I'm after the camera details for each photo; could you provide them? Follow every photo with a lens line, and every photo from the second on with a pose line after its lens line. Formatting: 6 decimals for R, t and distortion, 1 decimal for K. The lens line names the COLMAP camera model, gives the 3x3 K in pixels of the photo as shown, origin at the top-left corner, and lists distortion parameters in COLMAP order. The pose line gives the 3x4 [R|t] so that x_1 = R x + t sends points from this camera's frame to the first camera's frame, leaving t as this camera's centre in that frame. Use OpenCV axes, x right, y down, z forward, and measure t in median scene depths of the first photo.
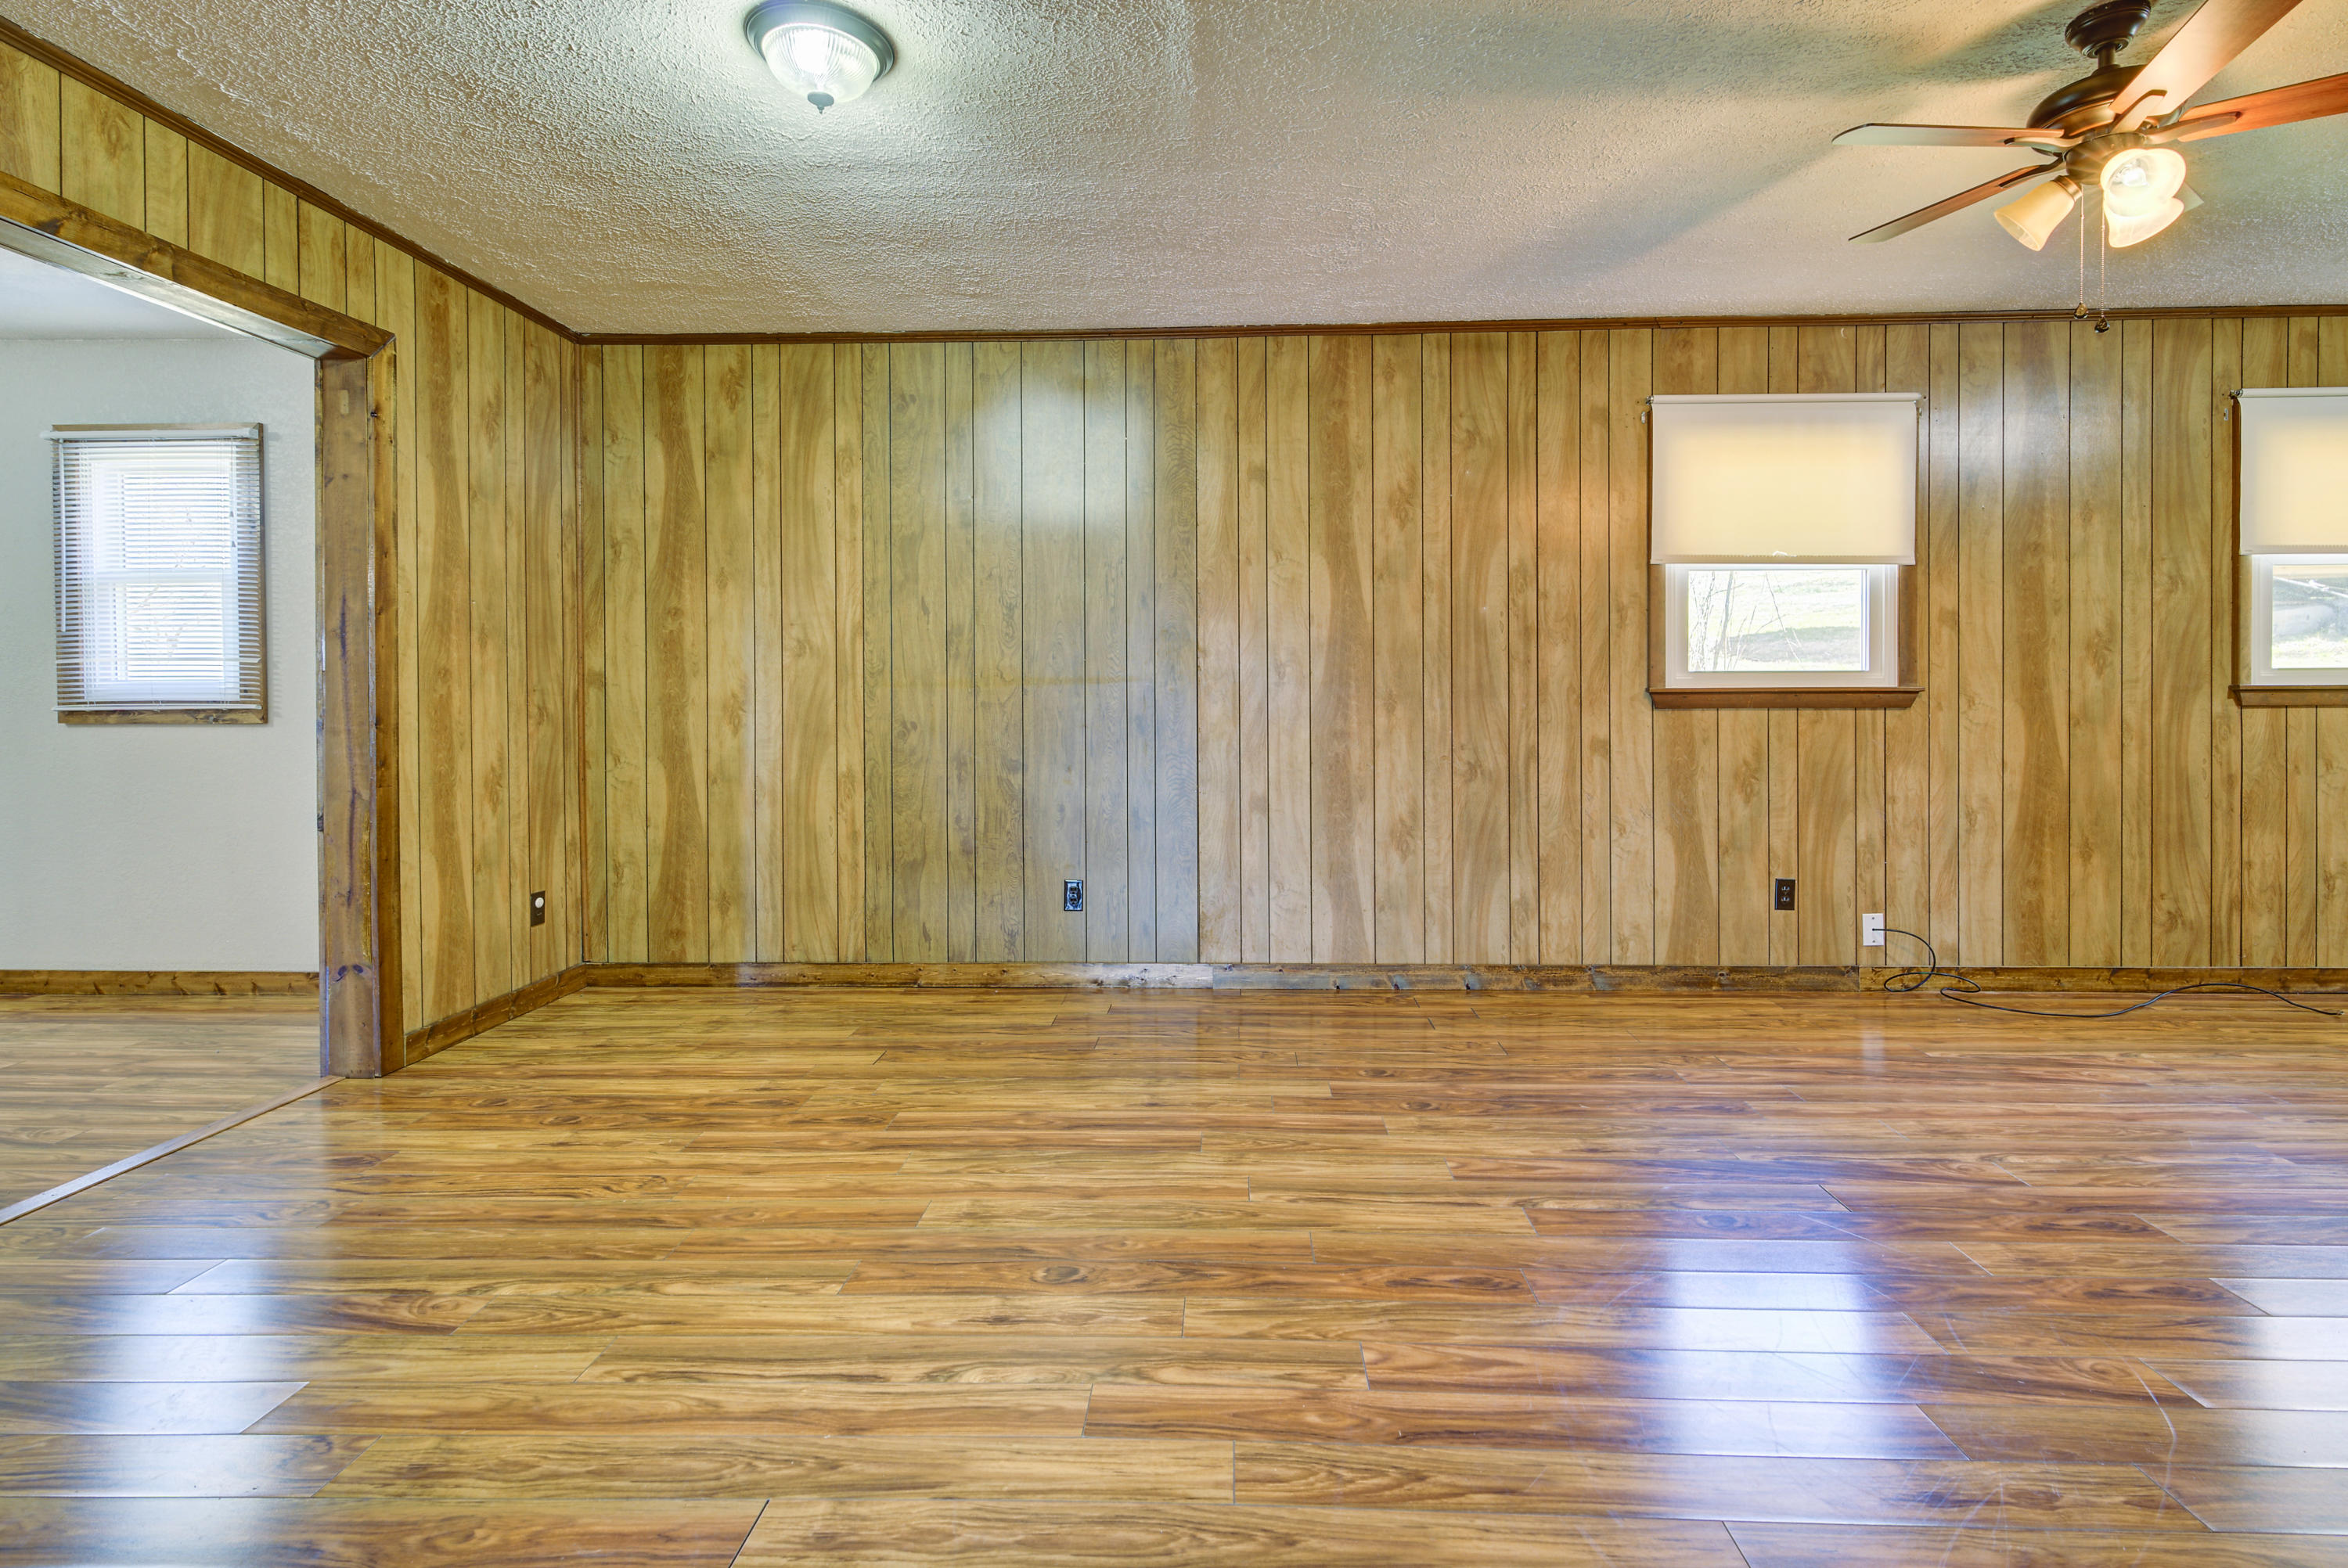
lens RADIAL K [[1114.1, 0, 1179.7], [0, 1114.1, 722.2], [0, 0, 1]] dist [0.000304, -0.000096]
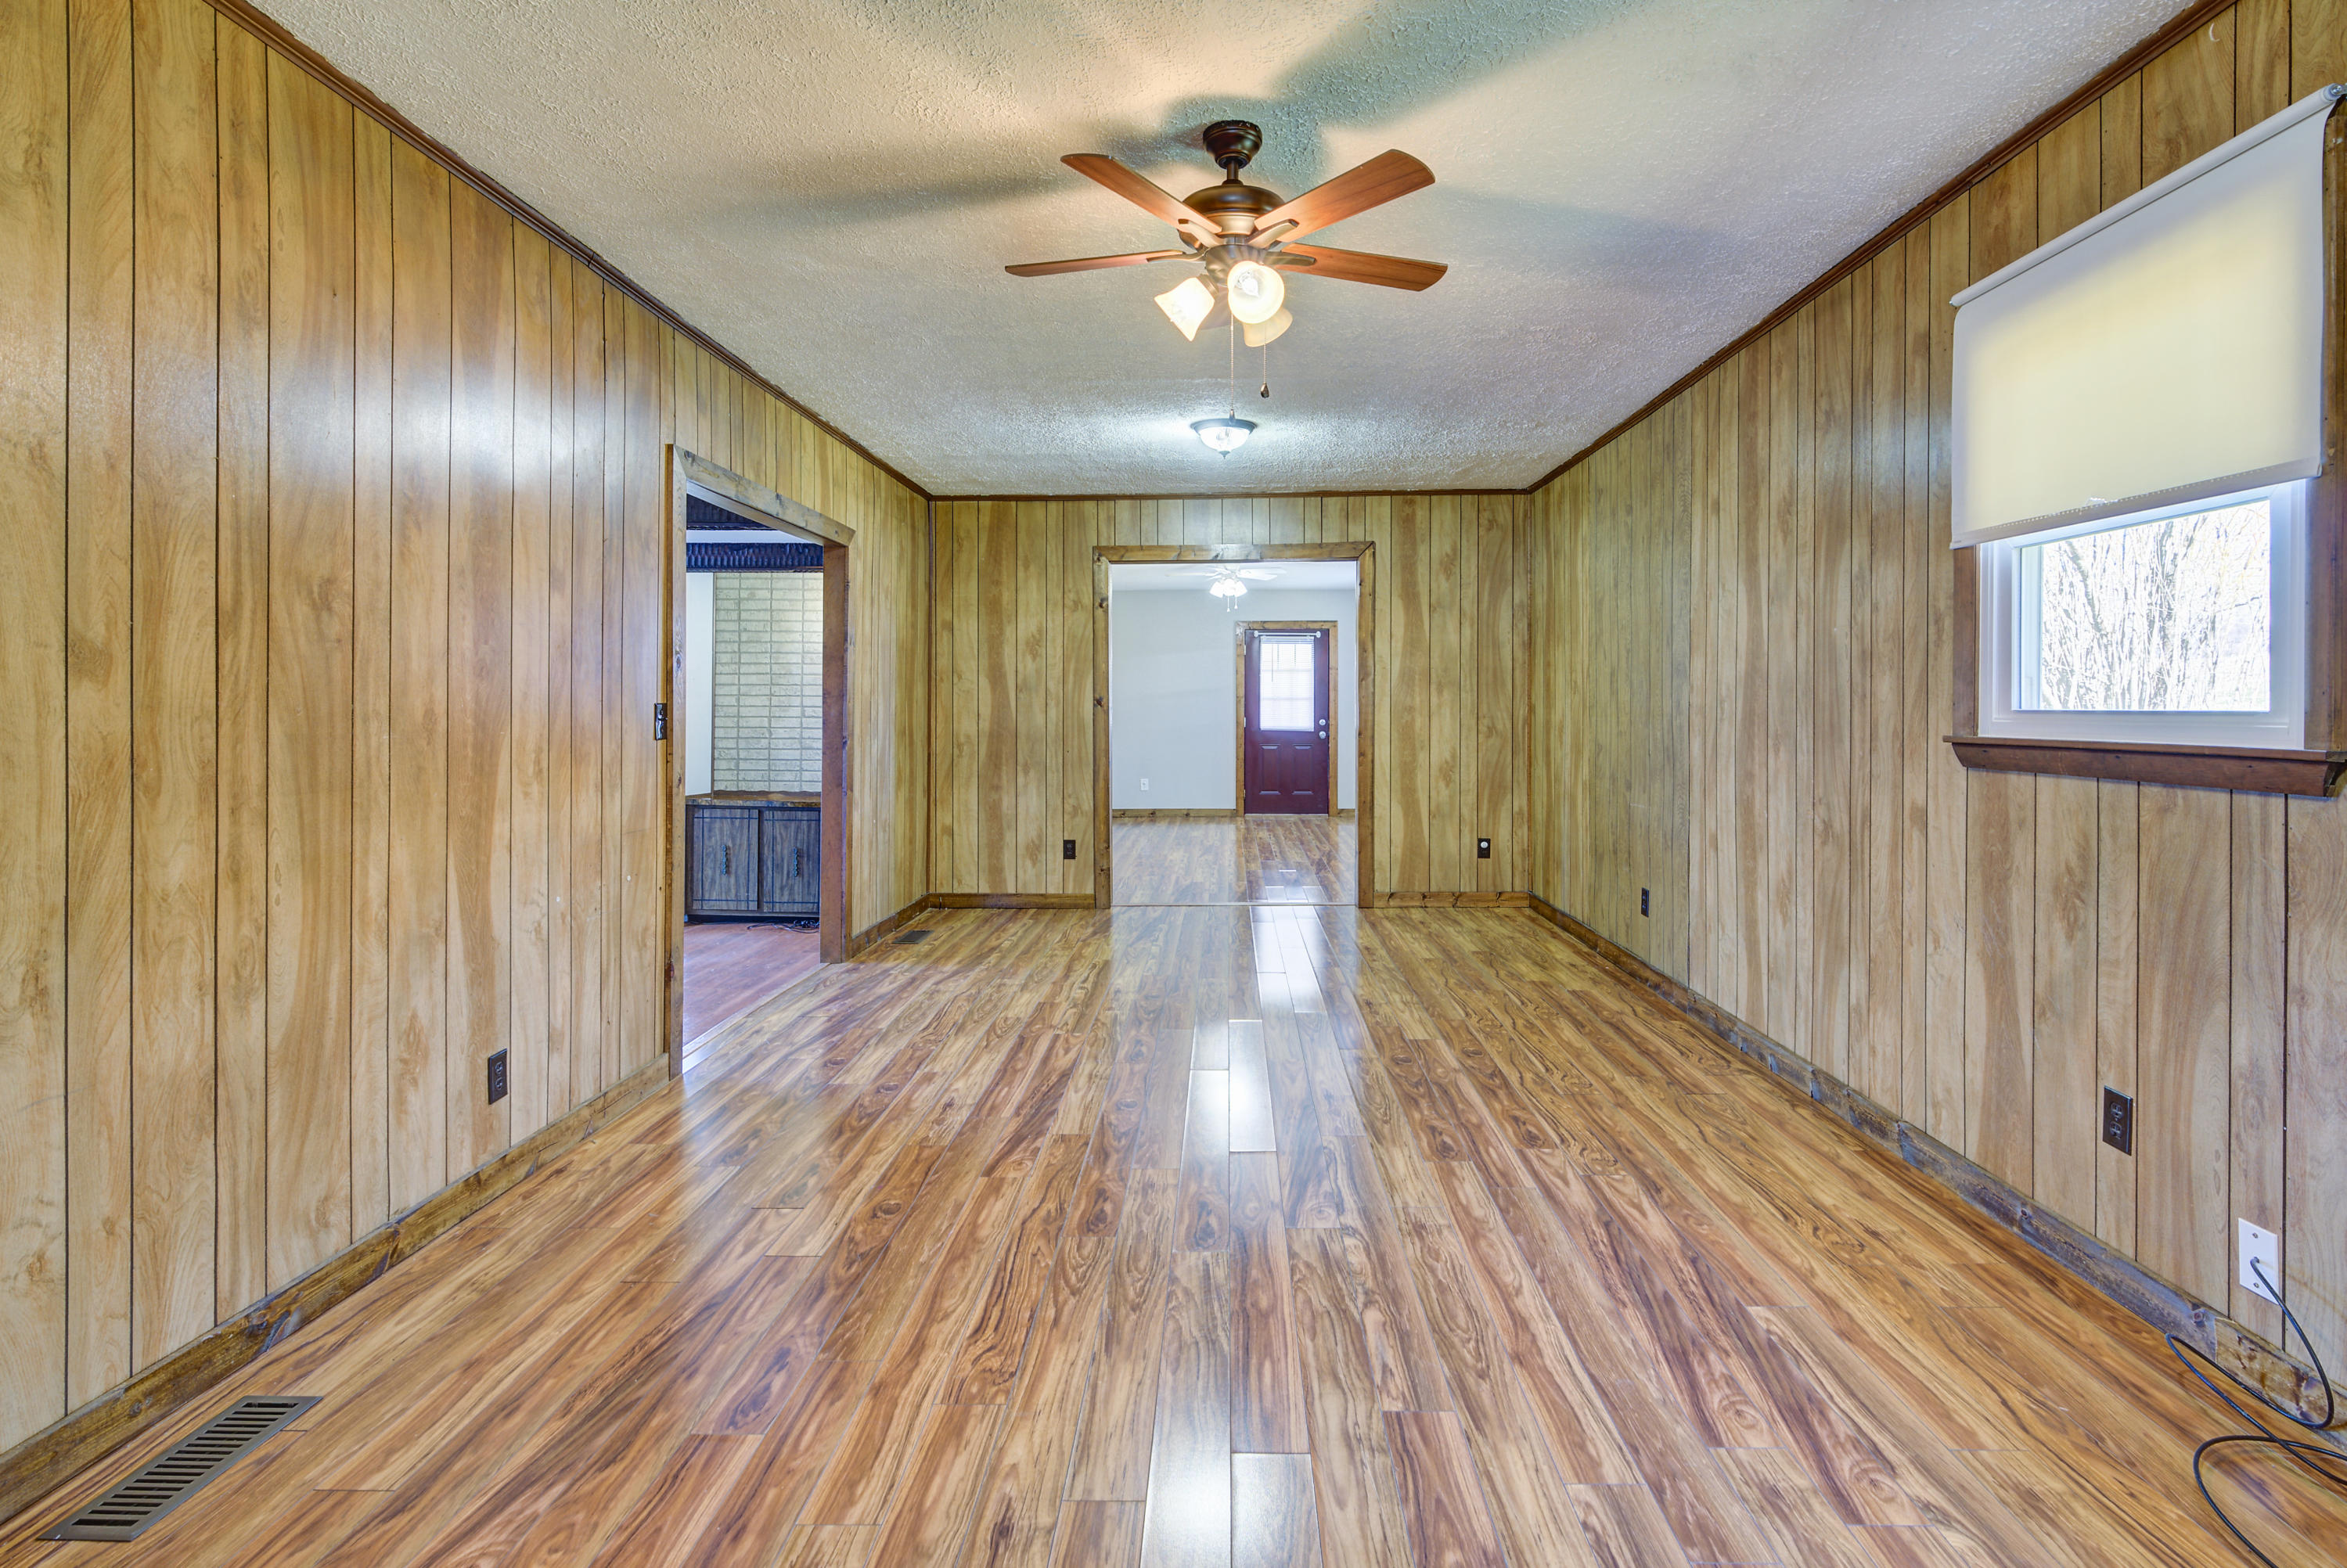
lens RADIAL K [[1113.6, 0, 1179.2], [0, 1113.6, 722.3], [0, 0, 1]] dist [0.000304, -0.000096]
pose [[0.007486, 0.017870, -0.999812, 1.085066], [-0.011635, 0.999774, 0.017782, -0.045047], [0.999904, 0.011499, 0.007692, 0.535403]]
